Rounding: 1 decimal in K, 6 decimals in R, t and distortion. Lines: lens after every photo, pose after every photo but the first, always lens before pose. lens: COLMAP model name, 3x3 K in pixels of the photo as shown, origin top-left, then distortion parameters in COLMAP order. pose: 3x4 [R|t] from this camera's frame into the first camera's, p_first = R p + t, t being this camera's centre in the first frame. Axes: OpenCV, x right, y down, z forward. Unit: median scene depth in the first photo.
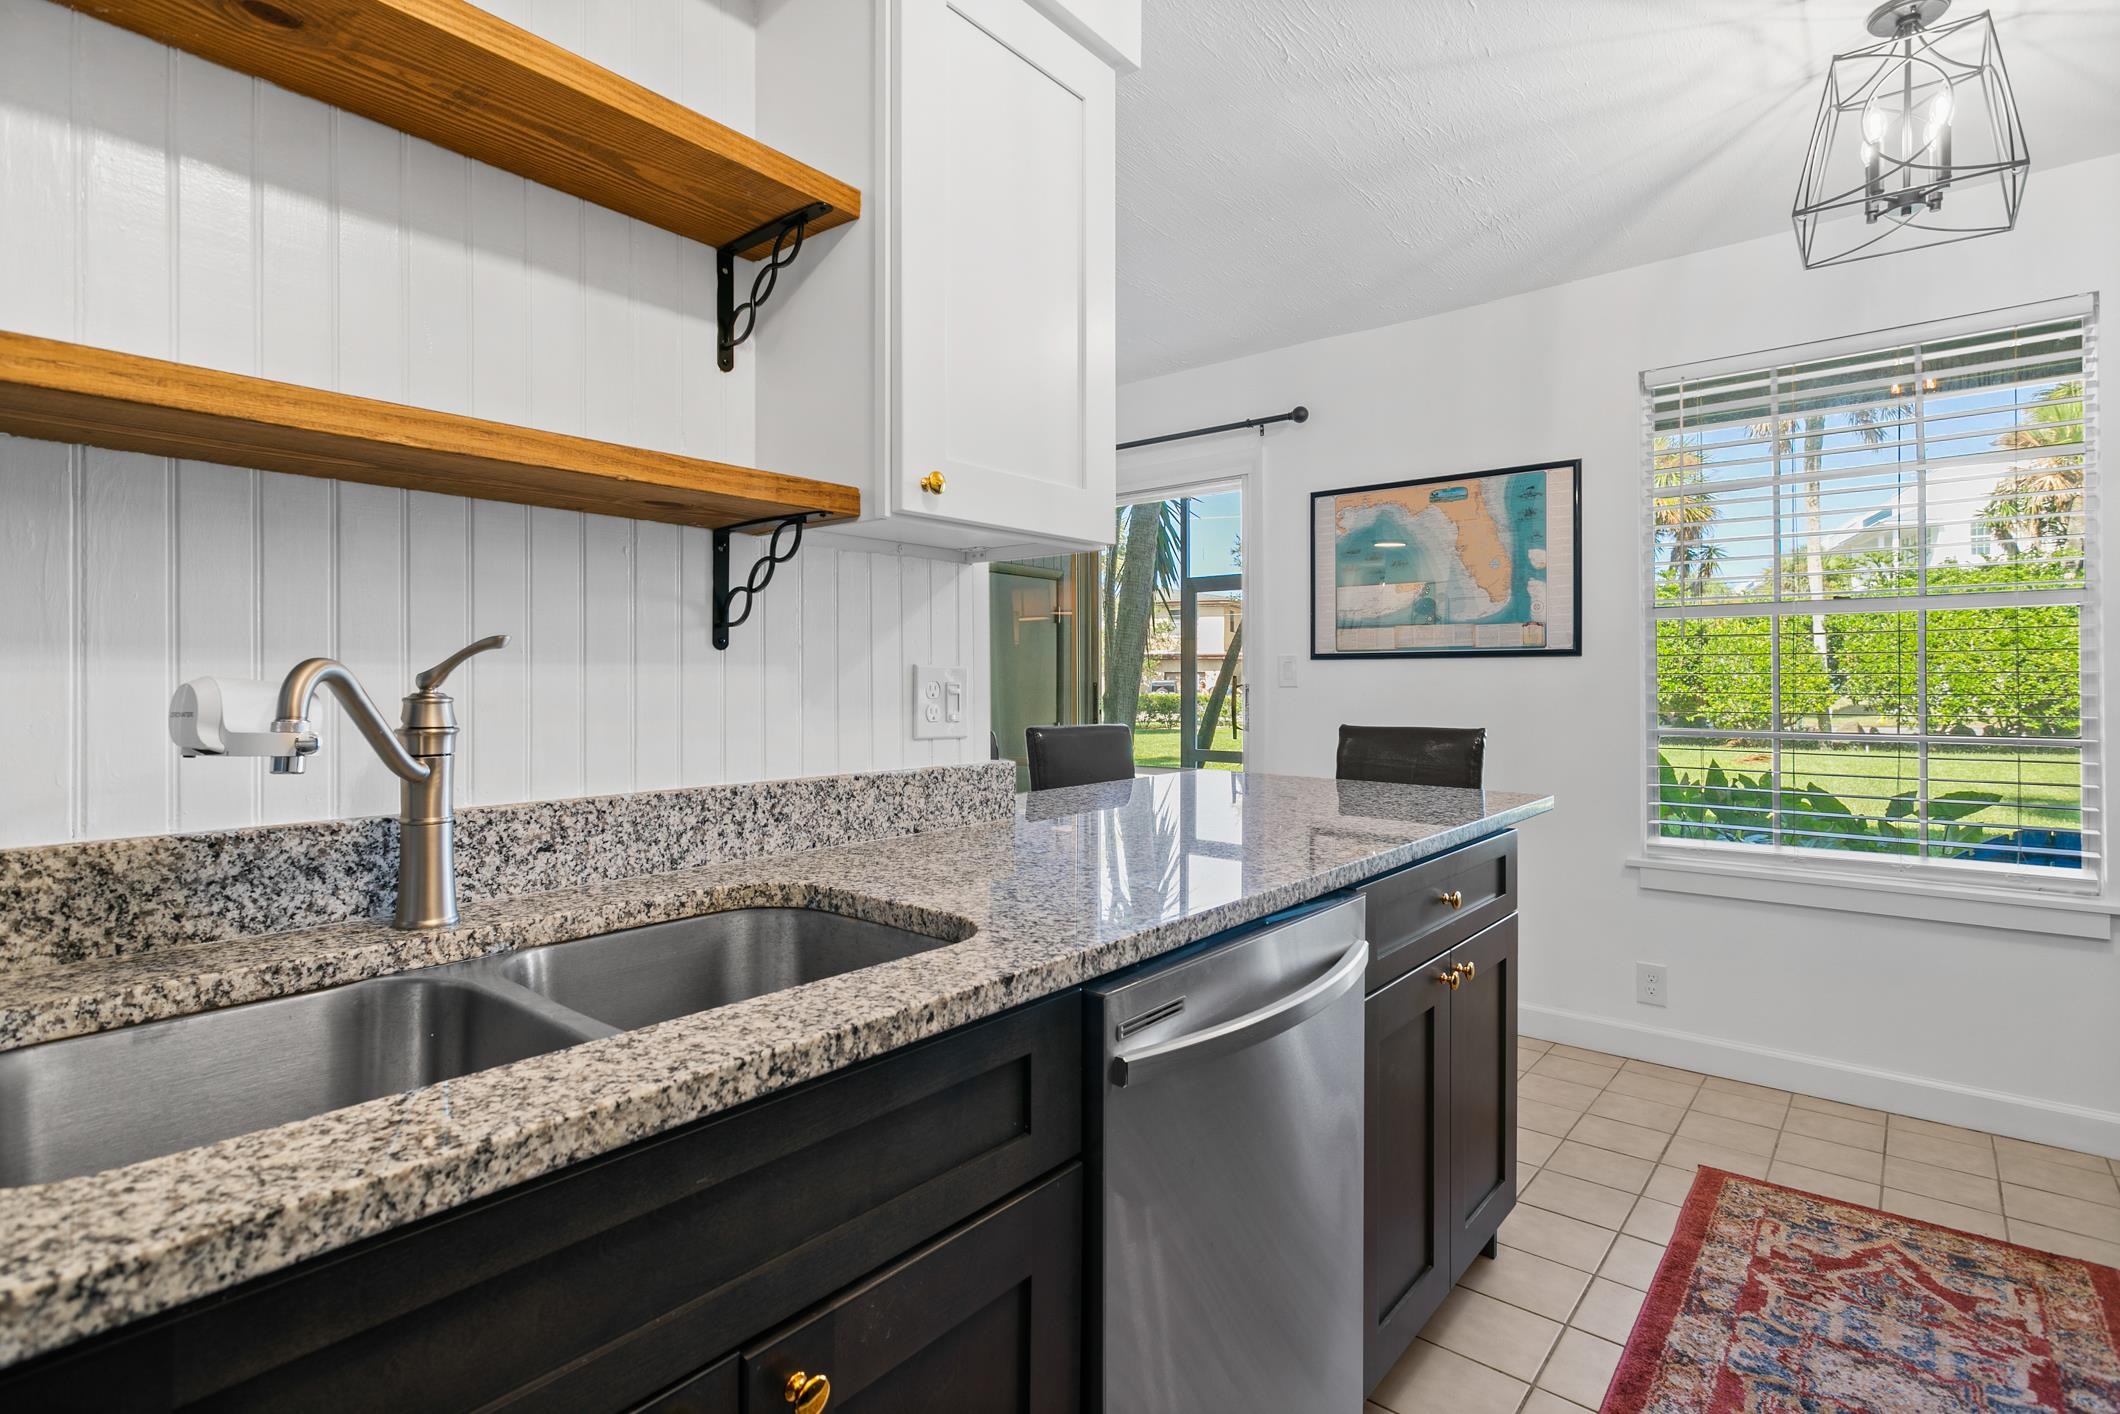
lens RADIAL K [[1017.5, 0, 1061.1], [0, 1017.5, 679.4], [0, 0, 1]] dist [0.000249, 0.000042]
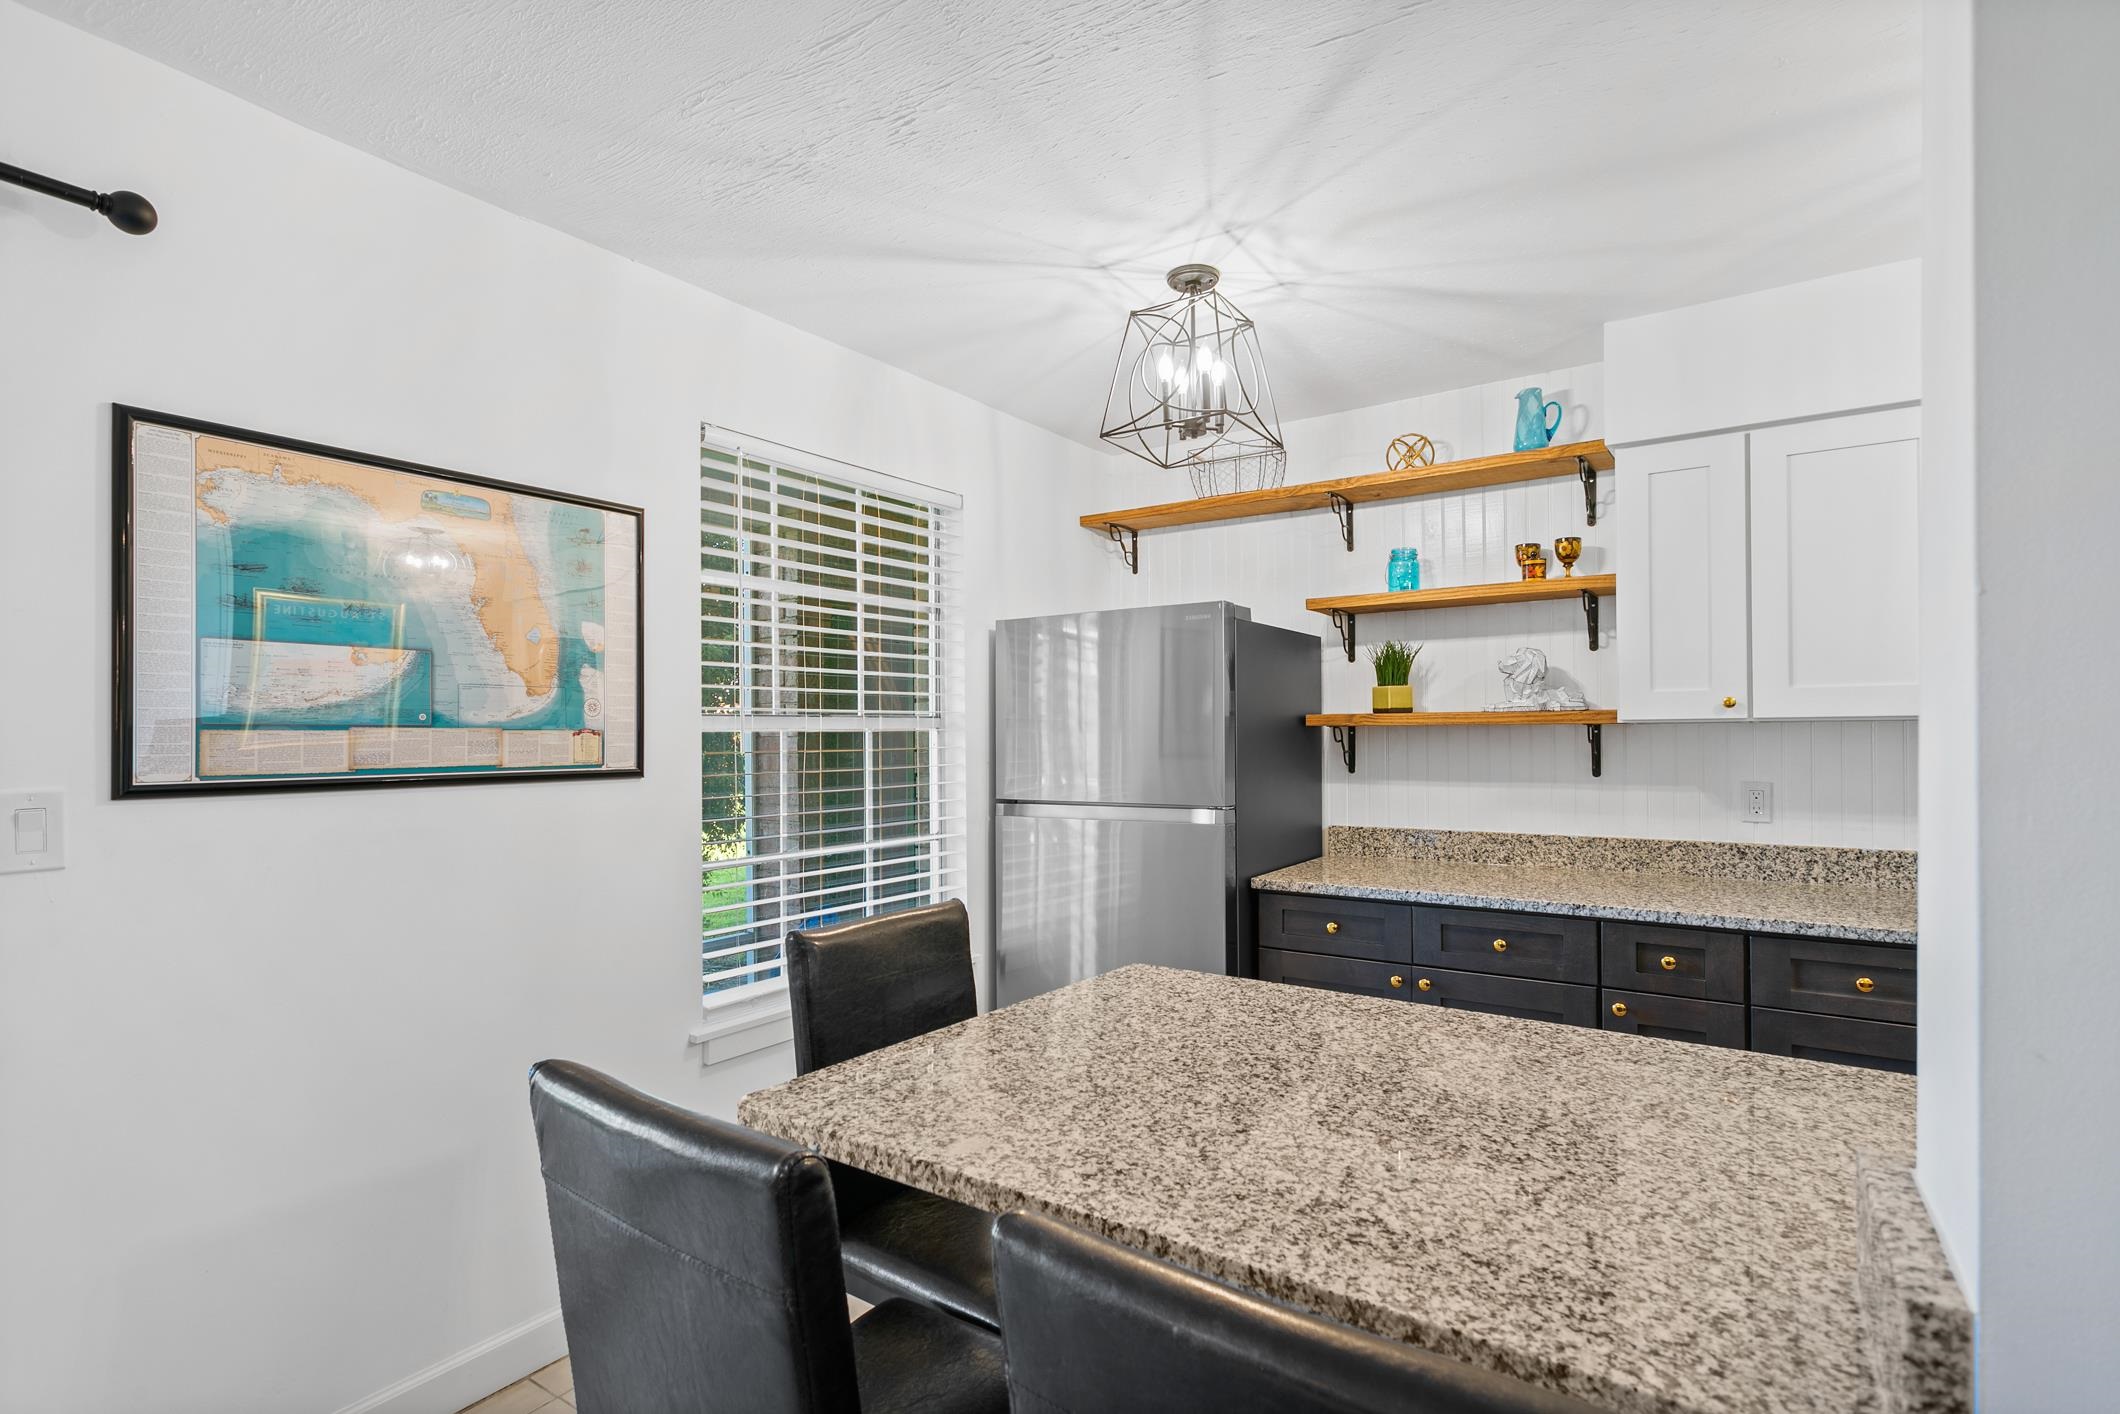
lens RADIAL K [[1033.5, 0, 1062.6], [0, 1033.5, 732.8], [0, 0, 1]] dist [0.001577, 0.000448]
pose [[-0.090389, 0.001271, 0.995906, -0.244024], [0.002552, 0.999996, -0.001044, -0.051526], [-0.995903, 0.002447, -0.090392, 0.729323]]
